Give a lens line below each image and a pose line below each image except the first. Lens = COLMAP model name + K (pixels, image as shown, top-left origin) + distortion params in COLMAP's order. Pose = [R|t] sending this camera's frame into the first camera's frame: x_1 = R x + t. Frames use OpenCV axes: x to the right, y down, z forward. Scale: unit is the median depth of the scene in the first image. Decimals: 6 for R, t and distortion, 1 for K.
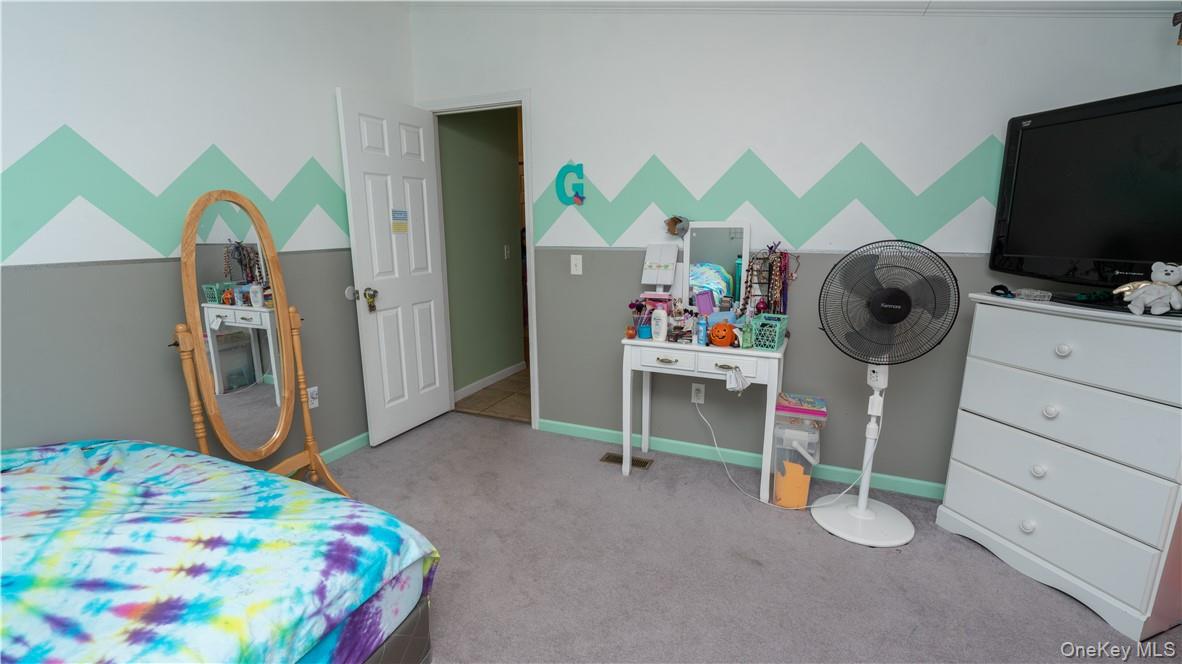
lens RADIAL K [[520.2, 0, 596.8], [0, 520.2, 336.4], [0, 0, 1]] dist [-0.013053, 0.006120]
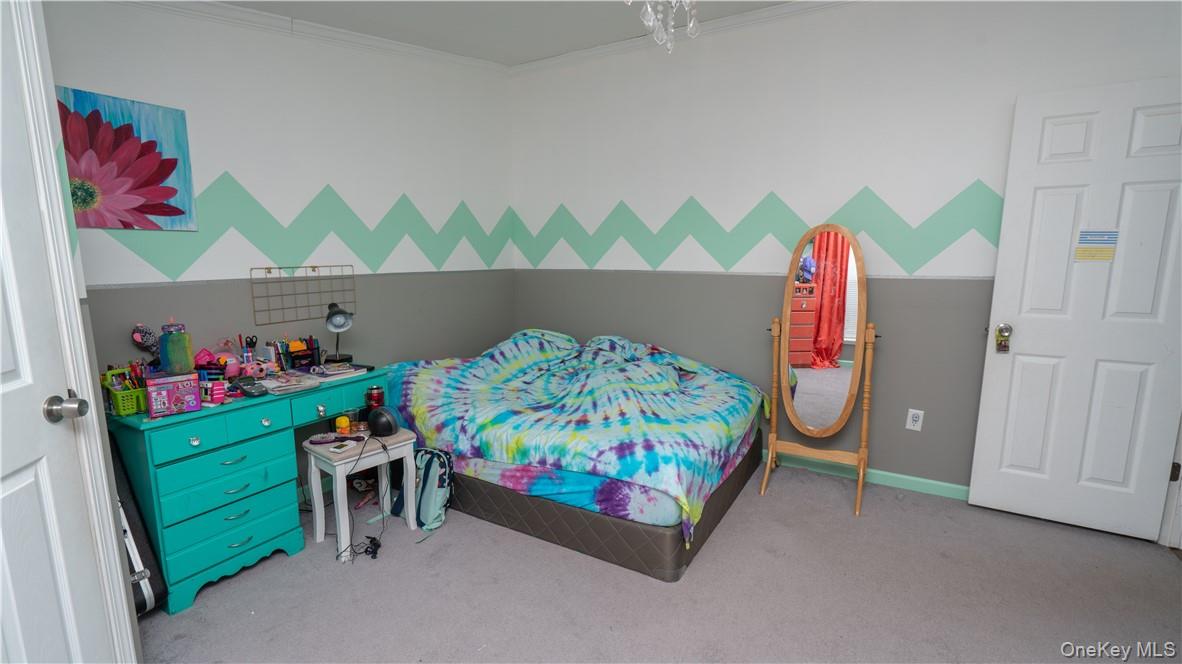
lens RADIAL K [[520.2, 0, 588.0], [0, 520.2, 336.4], [0, 0, 1]] dist [-0.013053, 0.006120]
pose [[-0.125891, 0.155714, -0.979747, 1.112035], [-0.205341, 0.962126, 0.179299, -0.200376], [0.970560, 0.223755, -0.089149, 0.961615]]
